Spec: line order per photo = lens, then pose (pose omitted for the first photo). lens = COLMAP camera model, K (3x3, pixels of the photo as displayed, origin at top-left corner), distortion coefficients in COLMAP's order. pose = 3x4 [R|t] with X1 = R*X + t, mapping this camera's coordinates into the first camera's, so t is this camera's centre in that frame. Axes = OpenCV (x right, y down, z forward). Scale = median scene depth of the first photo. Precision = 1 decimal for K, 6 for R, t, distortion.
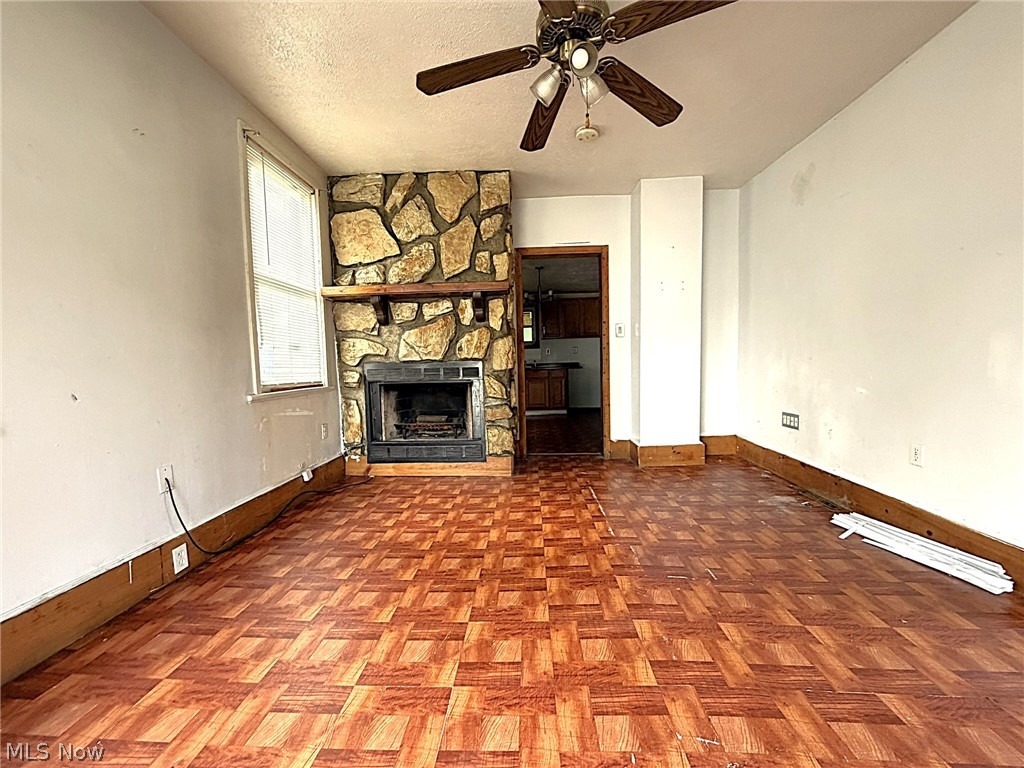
lens RADIAL K [[408.2, 0, 510.4], [0, 408.2, 387.6], [0, 0, 1]] dist [-0.002054, 0.000103]
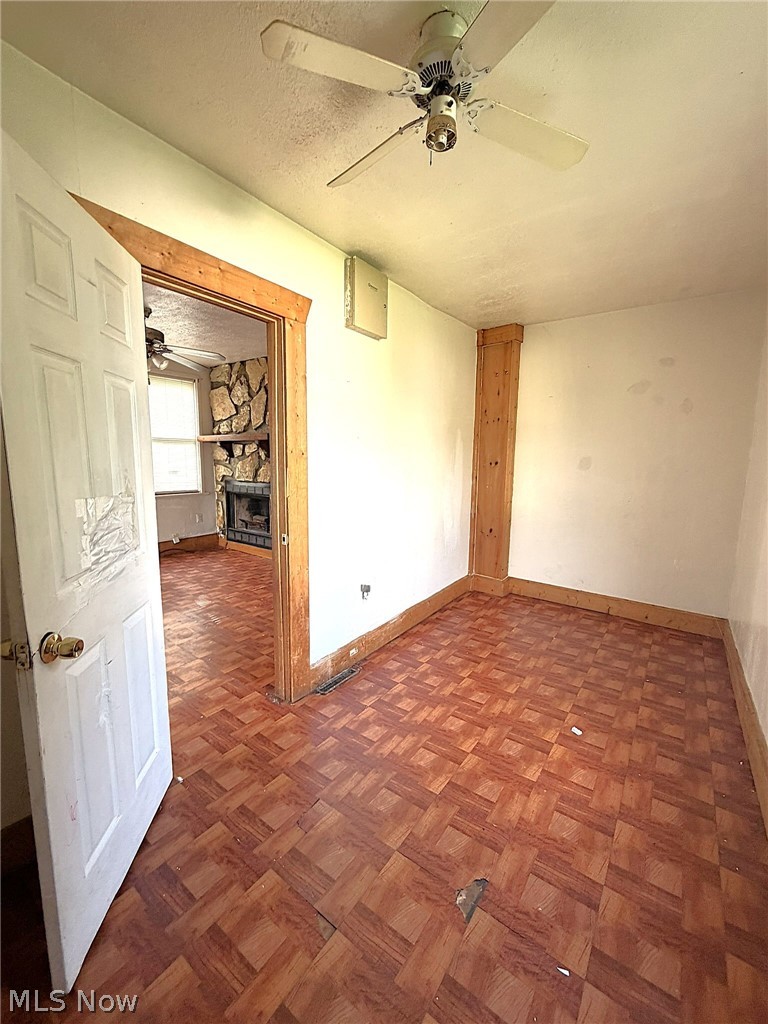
lens RADIAL K [[408.2, 0, 365.1], [0, 408.2, 516.7], [0, 0, 1]] dist [-0.002054, 0.000103]
pose [[0.820728, 0.116017, -0.559415, 1.090187], [-0.067740, 0.992019, 0.106351, -0.131647], [0.567288, -0.049390, 0.822037, -0.045533]]
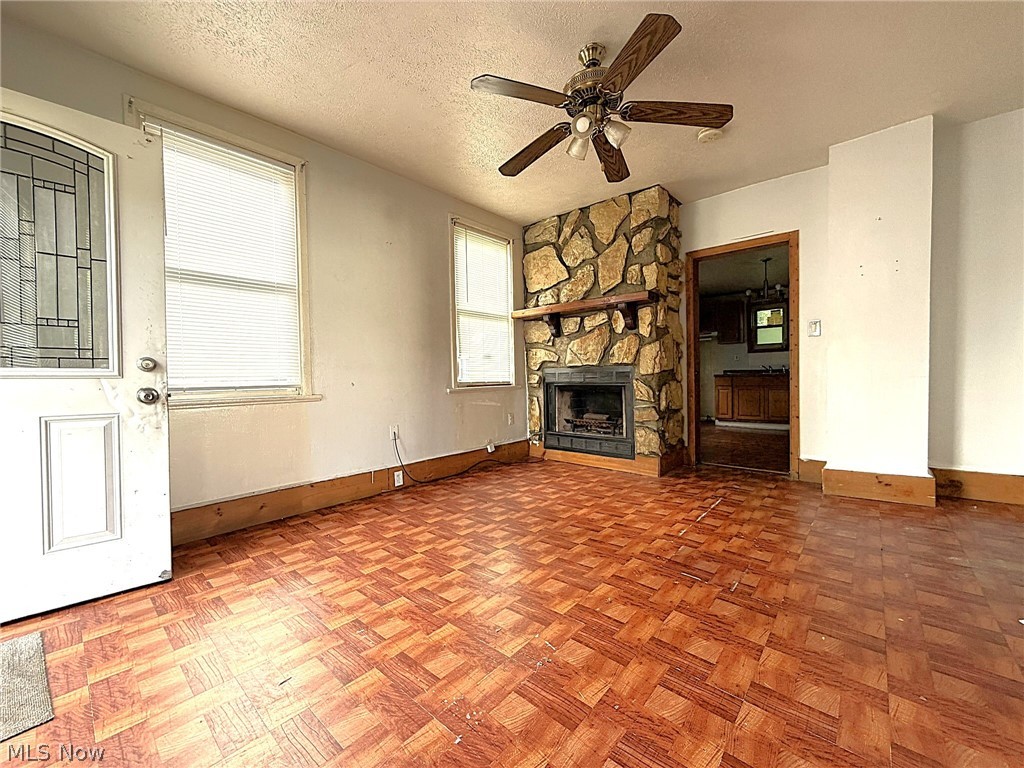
lens RADIAL K [[408.2, 0, 507.8], [0, 408.2, 387.5], [0, 0, 1]] dist [-0.002054, 0.000103]
pose [[0.778706, 0.027757, -0.626775, 0.359155], [-0.037559, 0.999292, -0.002409, 0.007375], [0.626264, 0.025417, 0.779197, -0.047957]]
